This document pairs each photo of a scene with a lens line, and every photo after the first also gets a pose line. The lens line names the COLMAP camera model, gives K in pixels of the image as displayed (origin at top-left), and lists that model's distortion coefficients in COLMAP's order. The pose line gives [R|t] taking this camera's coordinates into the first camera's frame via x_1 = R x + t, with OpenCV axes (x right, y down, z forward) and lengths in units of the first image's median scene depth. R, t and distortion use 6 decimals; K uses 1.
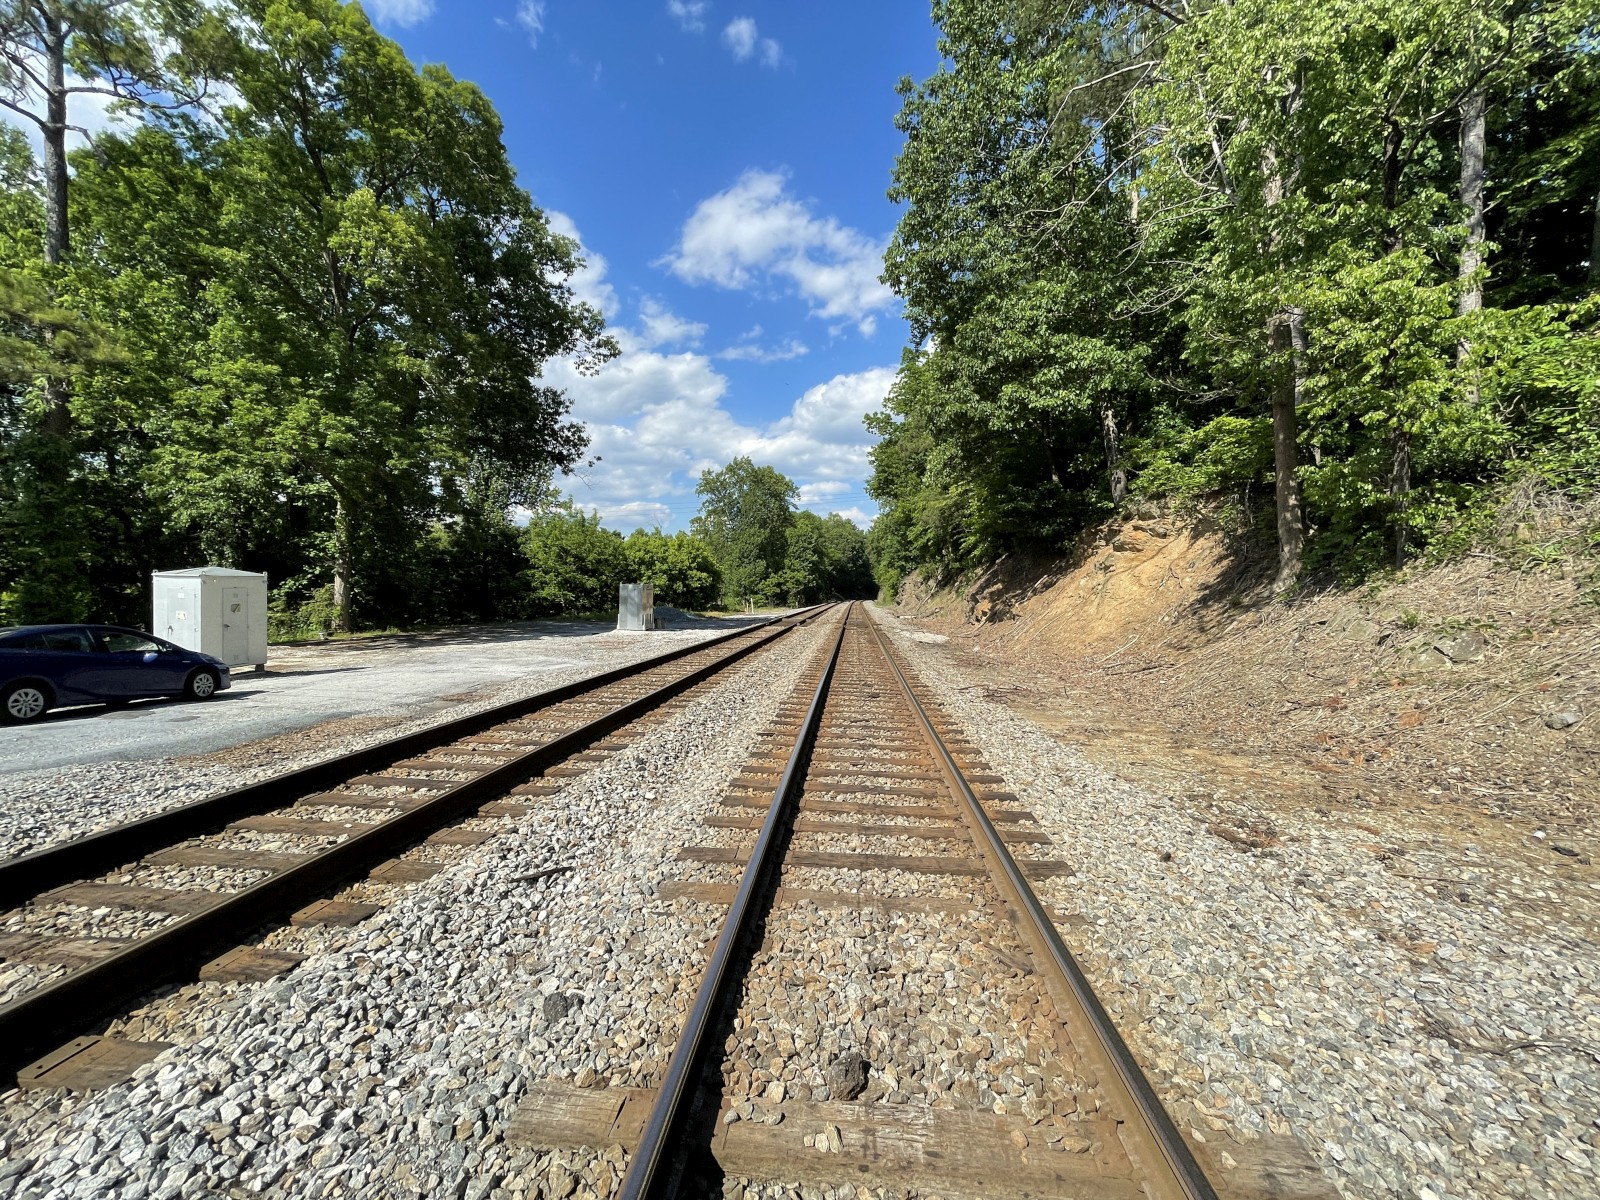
lens RADIAL K [[645.6, 0, 805.2], [0, 645.6, 600.8], [0, 0, 1]] dist [-0.002228, -0.000120]
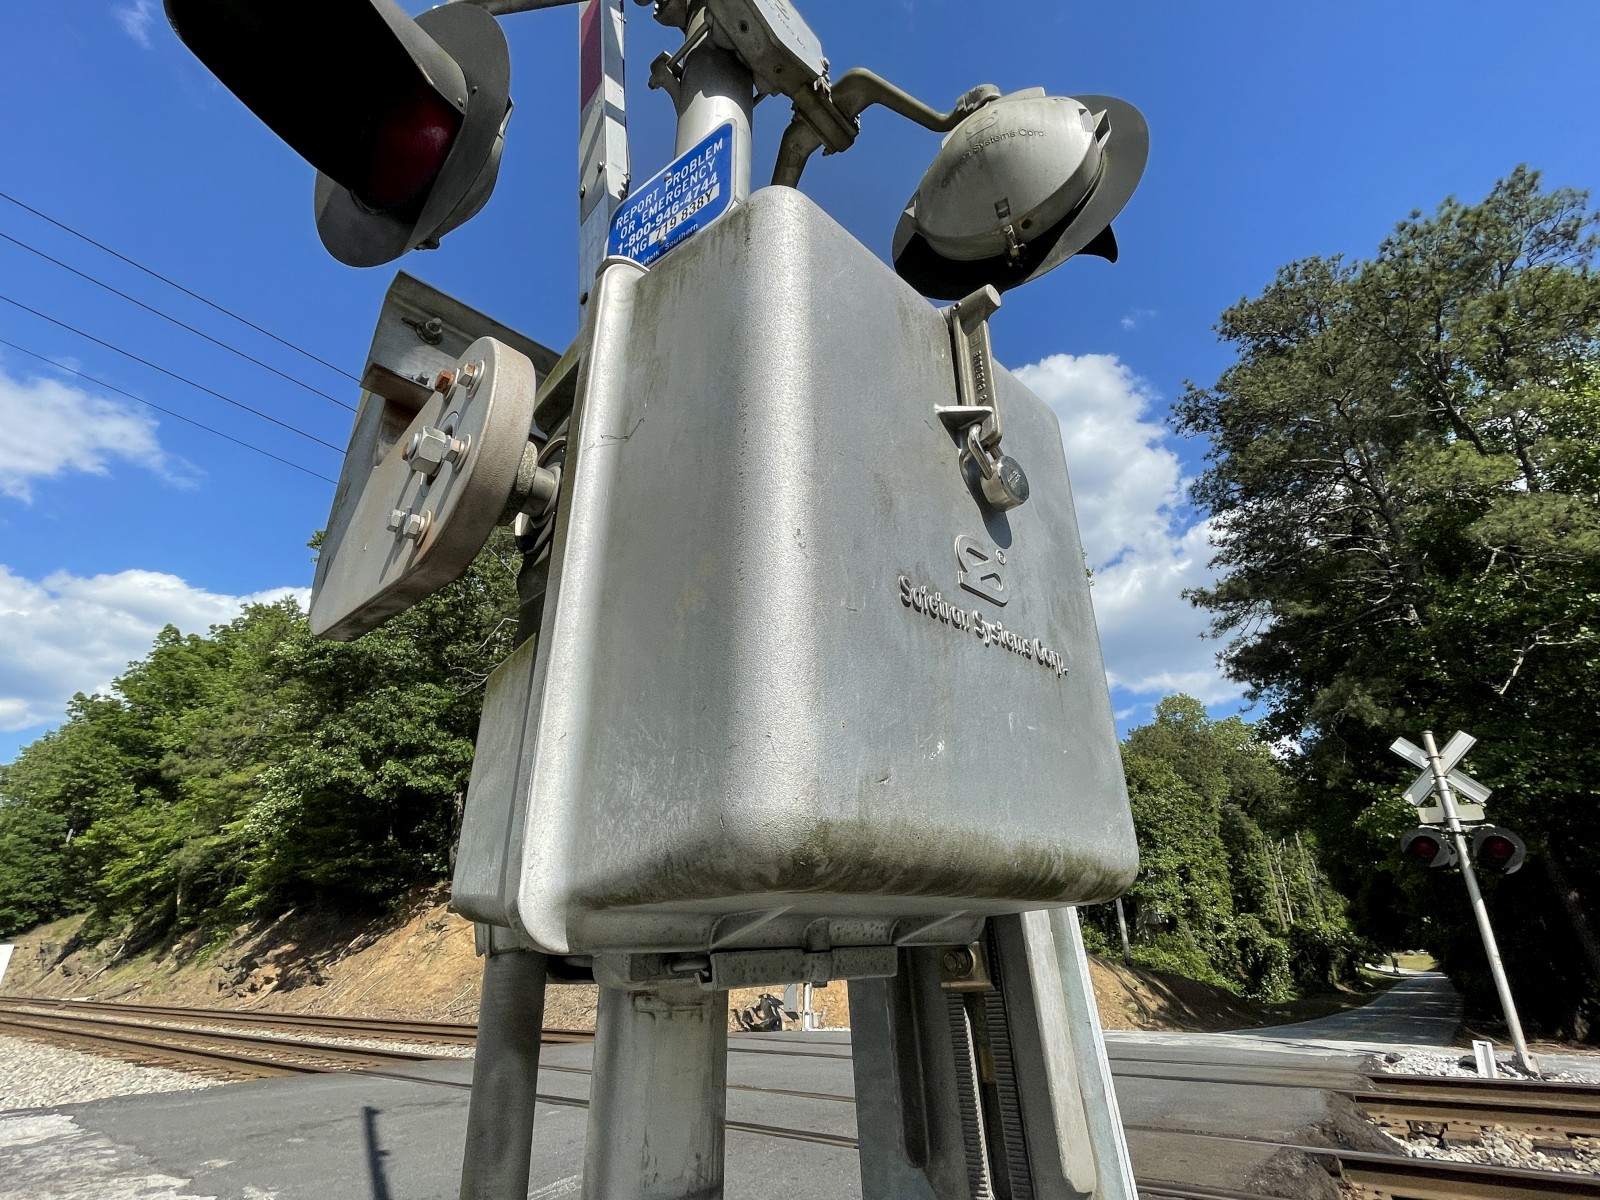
lens RADIAL K [[750.9, 0, 800.0], [0, 750.9, 600.0], [0, 0, 1]] dist [0.000045, 0.000539]
pose [[0.552176, 0.339435, 0.761502, -0.679374], [0.033499, 0.903600, -0.427065, 0.028337], [-0.833054, 0.261324, 0.487576, -0.628979]]
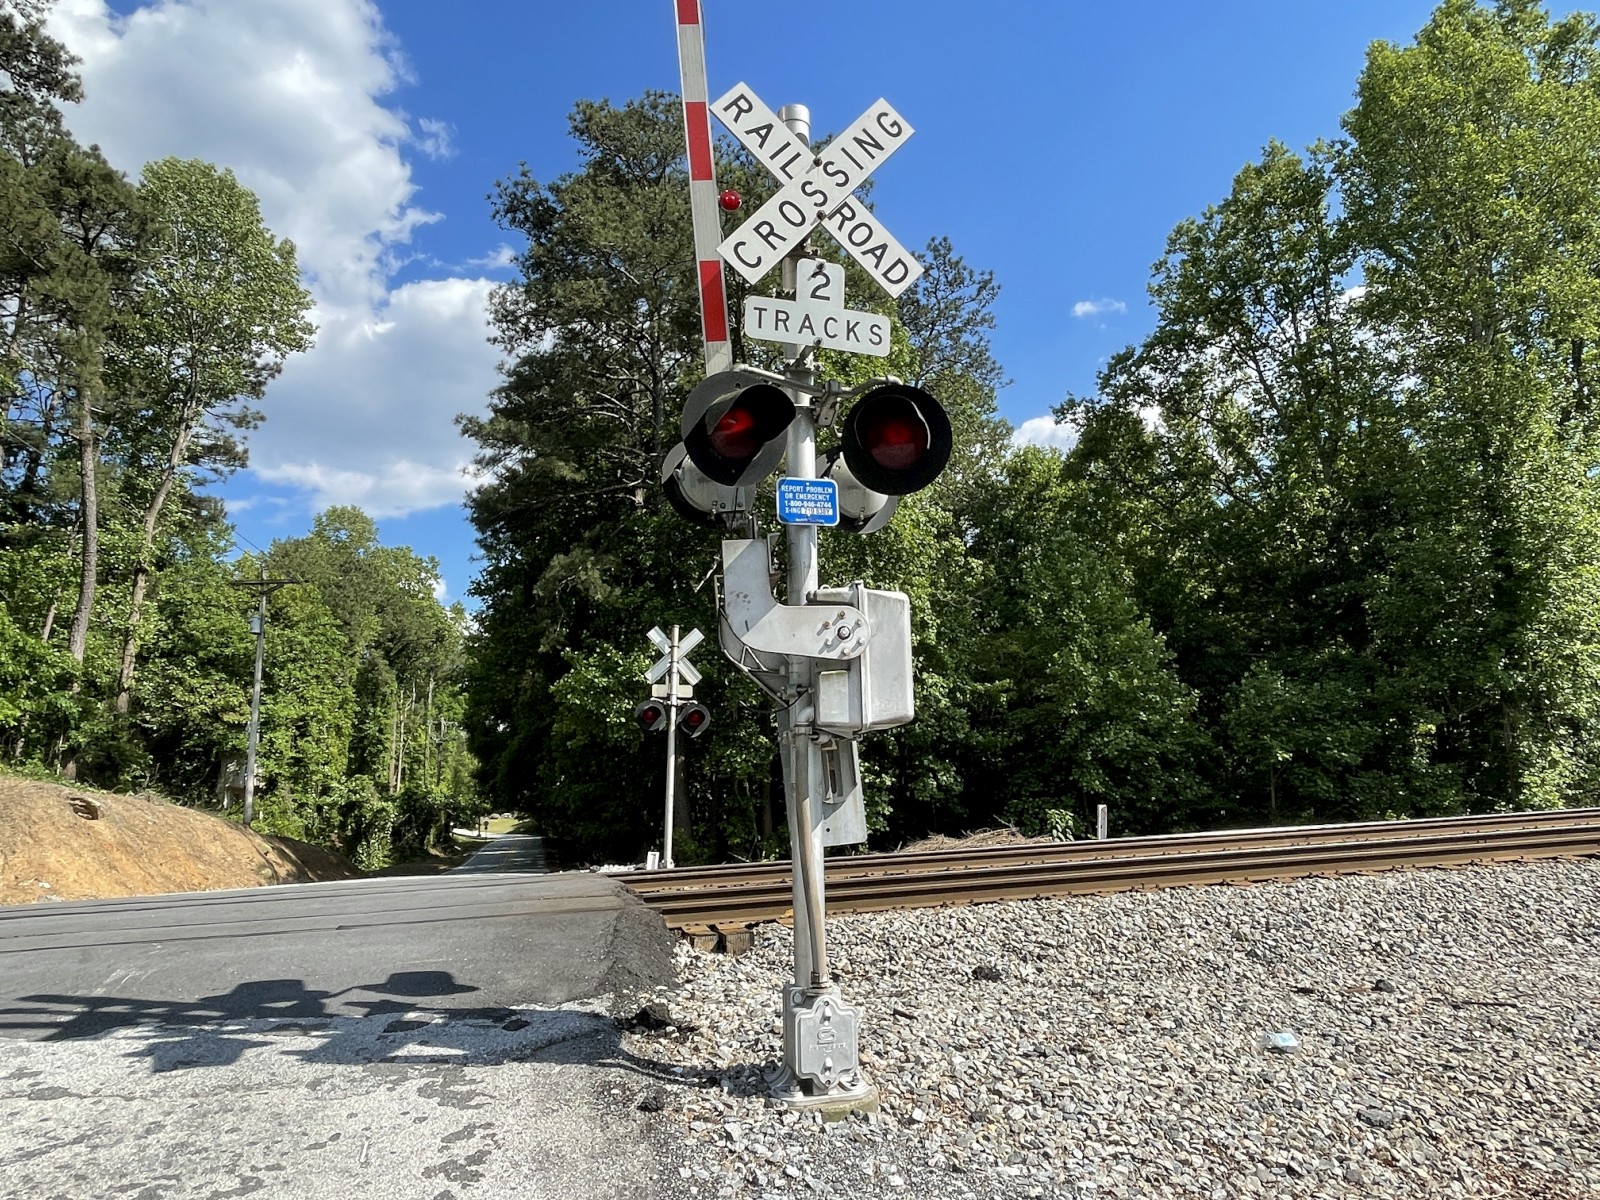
lens RADIAL K [[1046.3, 0, 816.8], [0, 1046.3, 601.6], [0, 0, 1]] dist [-0.003735, -0.003871]
pose [[-0.344478, 0.176177, 0.922115, -0.941609], [0.052860, 0.984315, -0.168314, 0.041523], [-0.937305, -0.009238, -0.348388, -0.475249]]
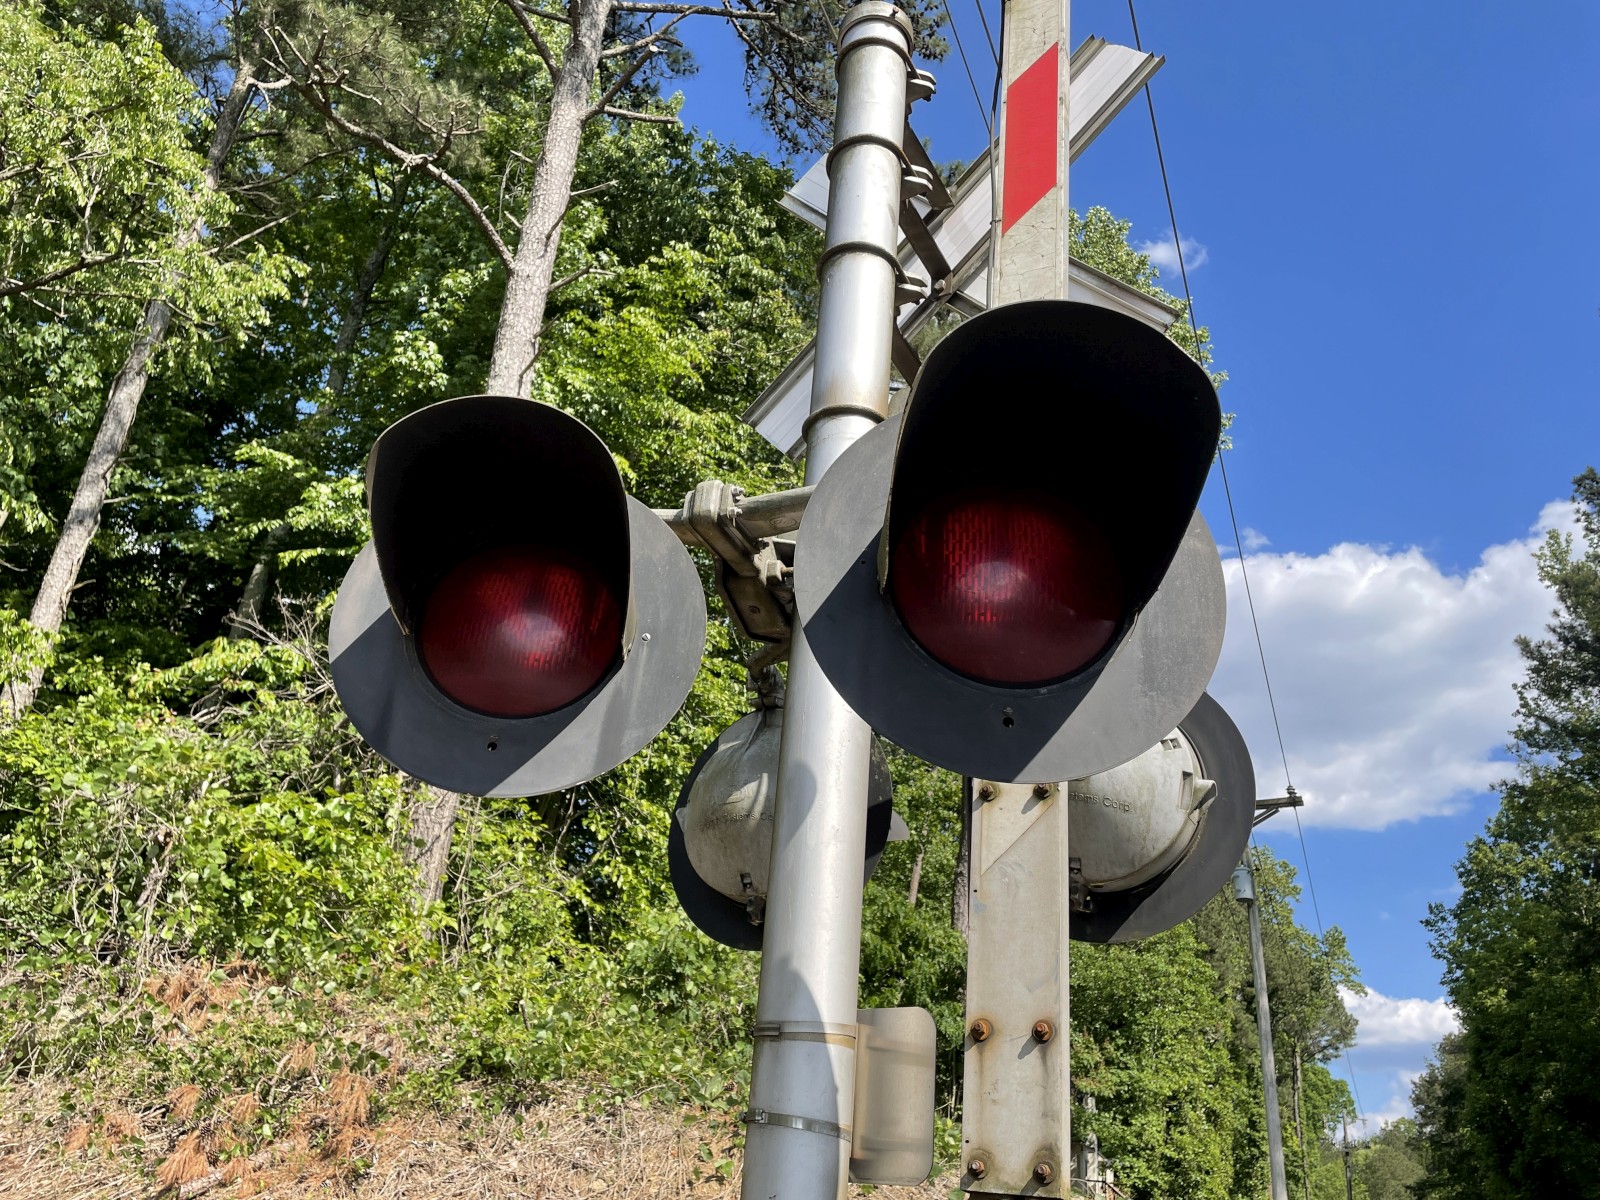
lens RADIAL K [[1229.9, 0, 802.5], [0, 1229.9, 608.9], [0, 0, 1]] dist [0.069463, -0.072895]
pose [[0.287072, 0.426316, 0.857814, 0.223882], [-0.047741, 0.900761, -0.431683, -0.005906], [-0.956719, 0.082971, 0.278936, -0.002706]]
